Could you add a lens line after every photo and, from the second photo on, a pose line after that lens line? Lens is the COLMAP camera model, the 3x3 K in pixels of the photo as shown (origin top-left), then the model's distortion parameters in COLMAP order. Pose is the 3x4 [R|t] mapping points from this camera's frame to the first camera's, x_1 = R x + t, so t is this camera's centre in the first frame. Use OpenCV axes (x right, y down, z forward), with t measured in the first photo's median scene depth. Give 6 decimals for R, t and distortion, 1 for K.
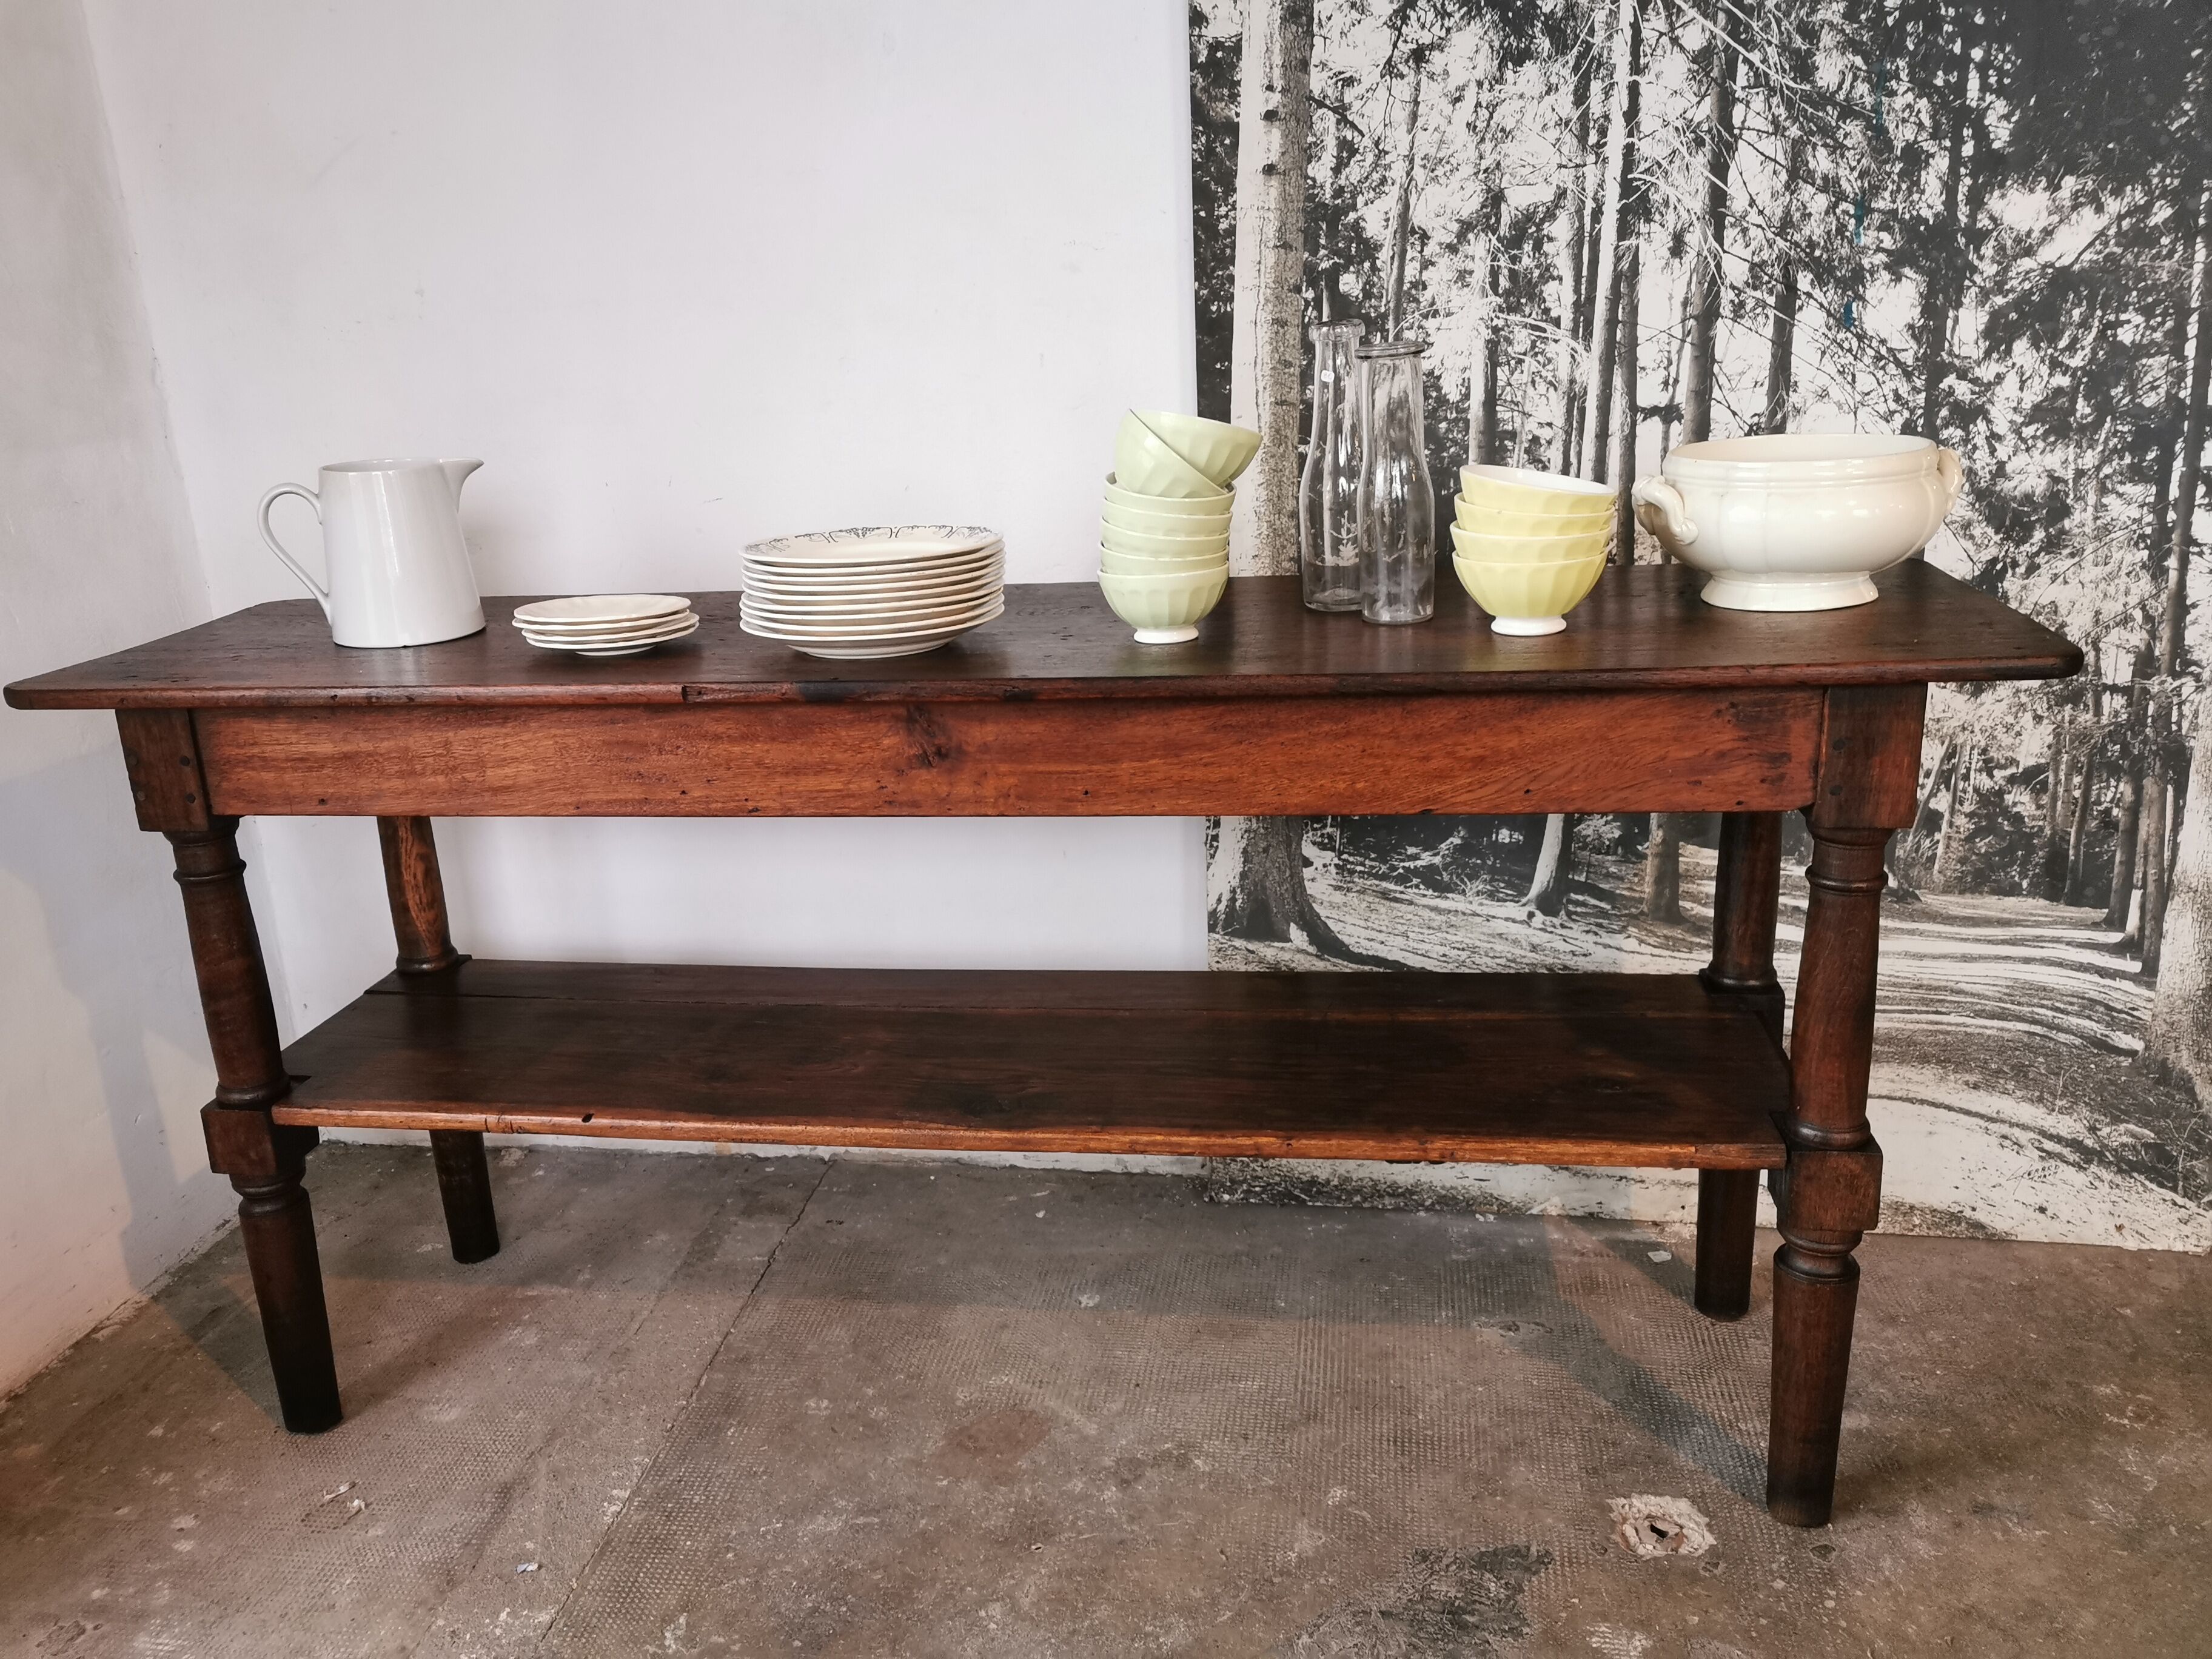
lens RADIAL K [[1709.8, 0, 1078.7], [0, 1709.8, 816.3], [0, 0, 1]] dist [0.068764, -0.101814]
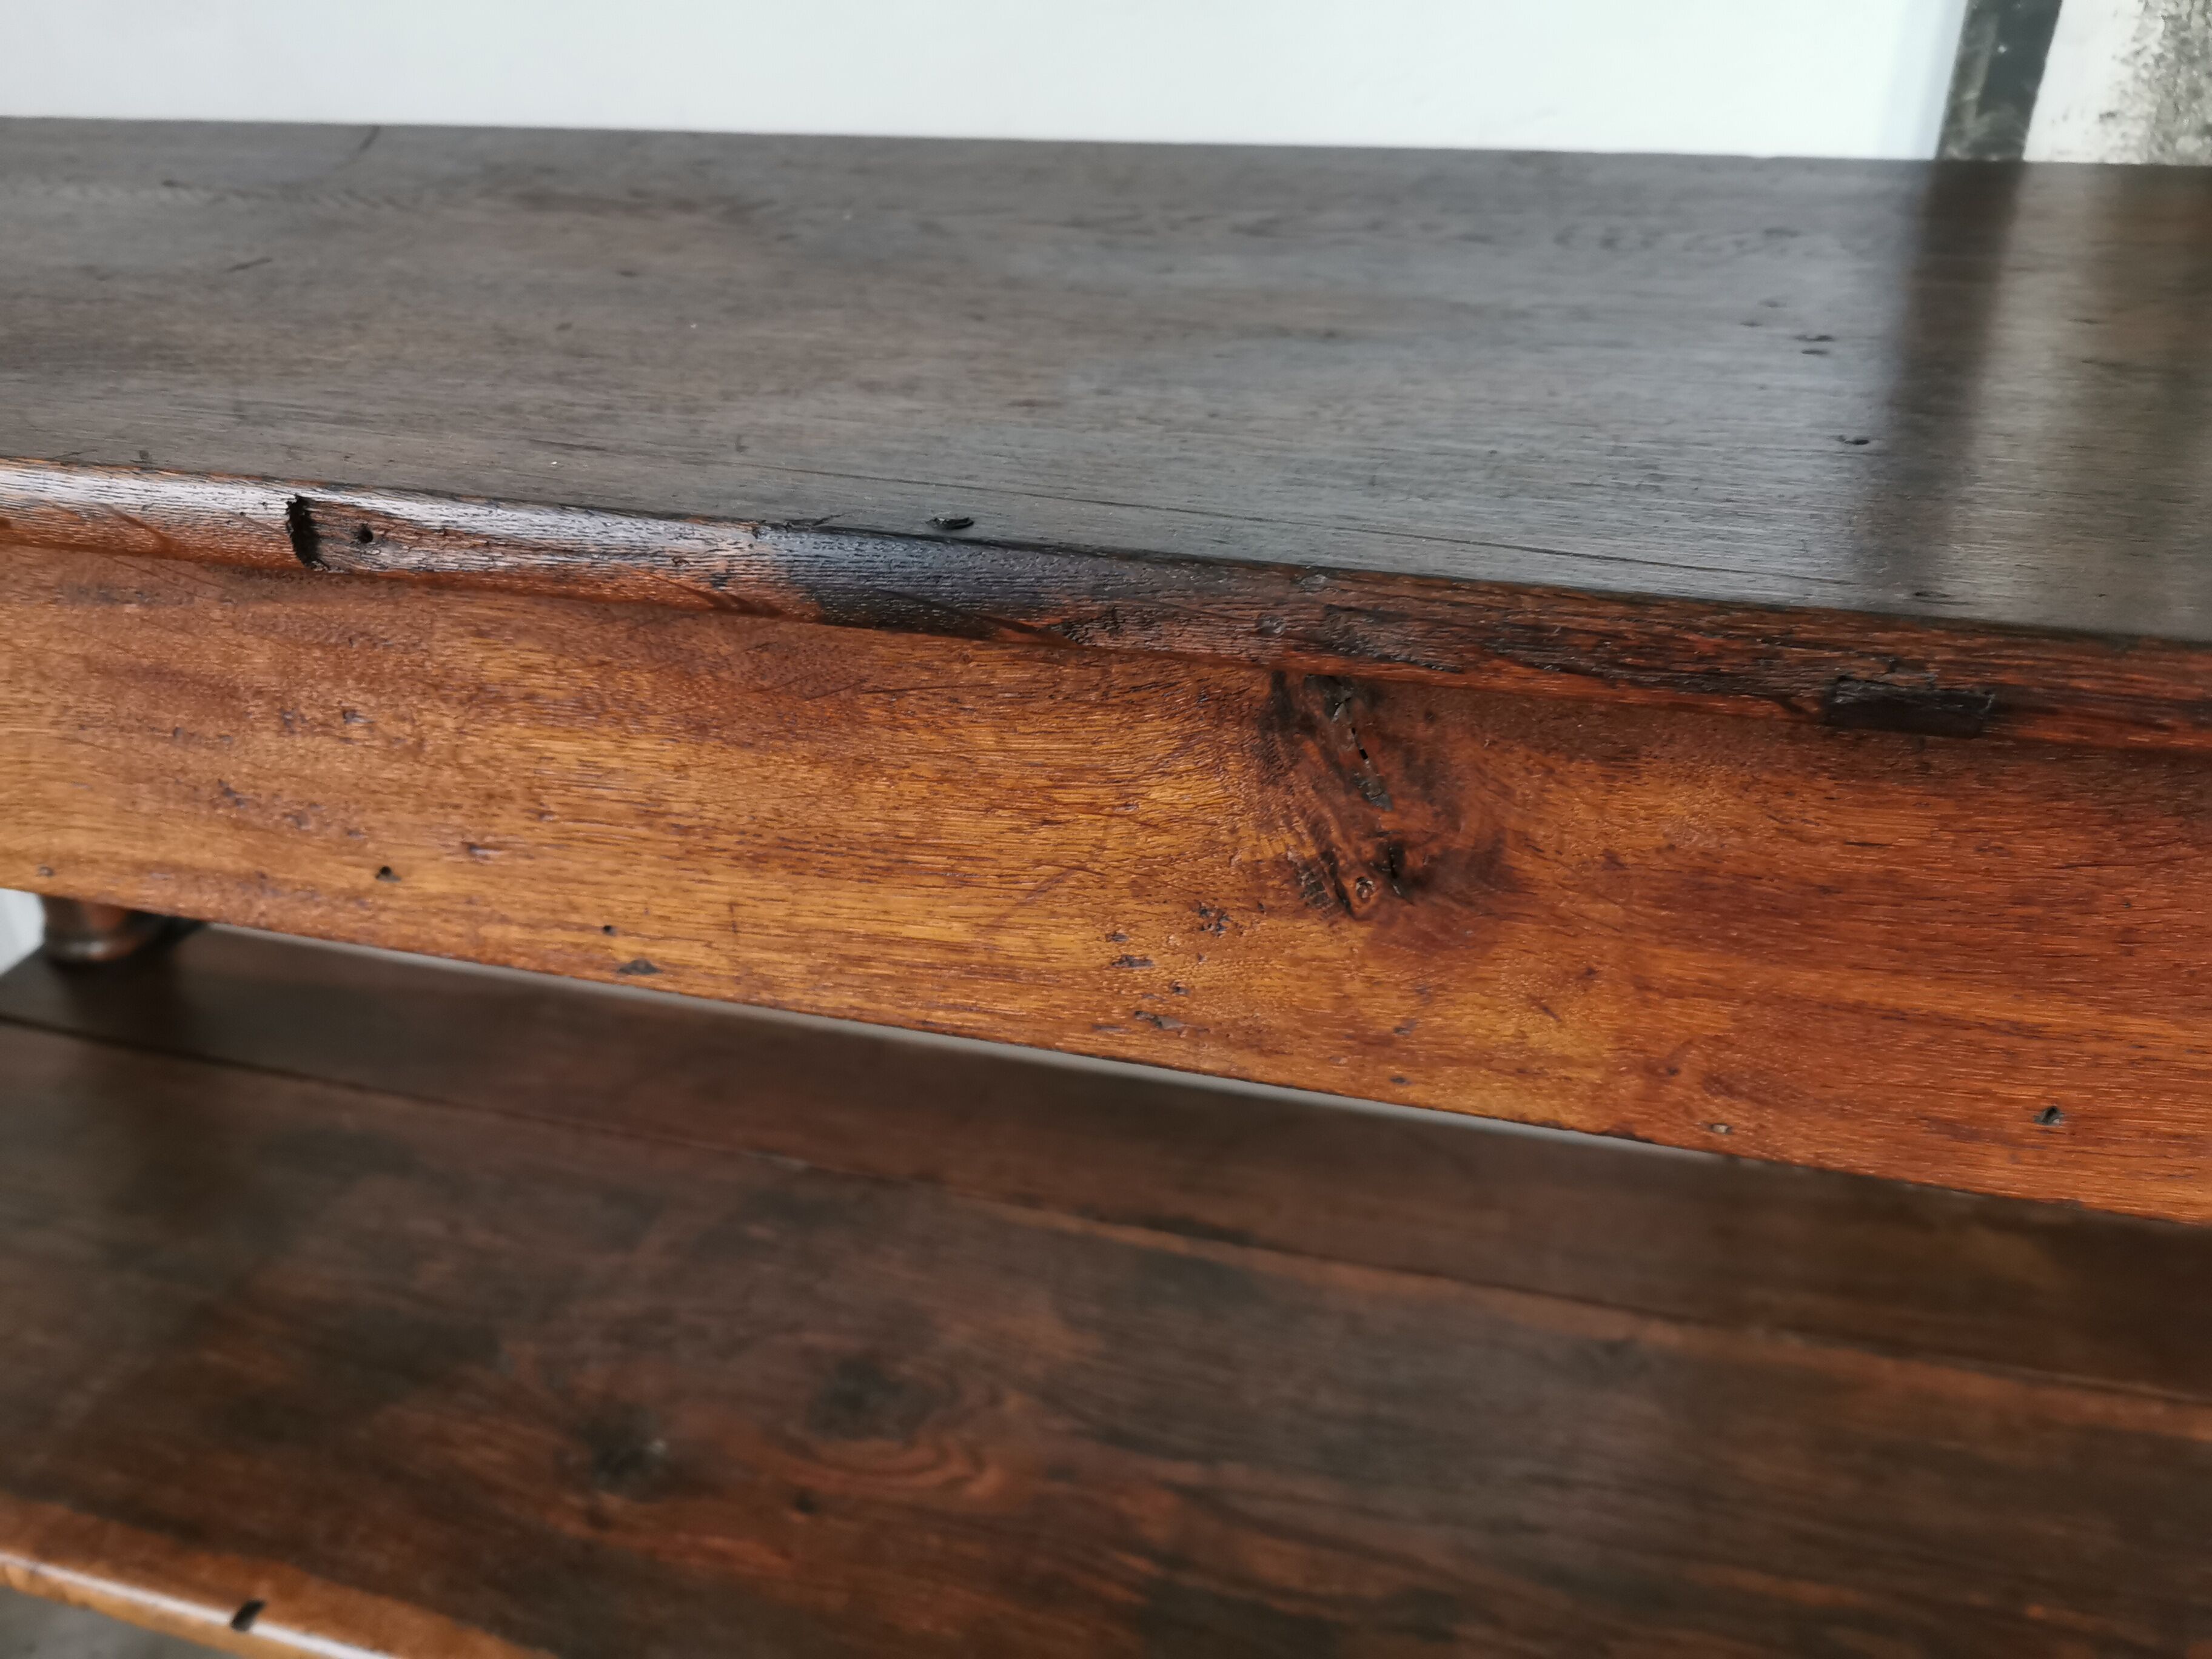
lens RADIAL K [[1709.8, 0, 1106.1], [0, 1709.8, 842.3], [0, 0, 1]] dist [0.068764, -0.101814]
pose [[0.995314, 0.080415, -0.053691, -0.087868], [-0.066231, 0.971556, 0.227361, -0.072747], [0.070448, -0.222740, 0.972329, 0.622695]]
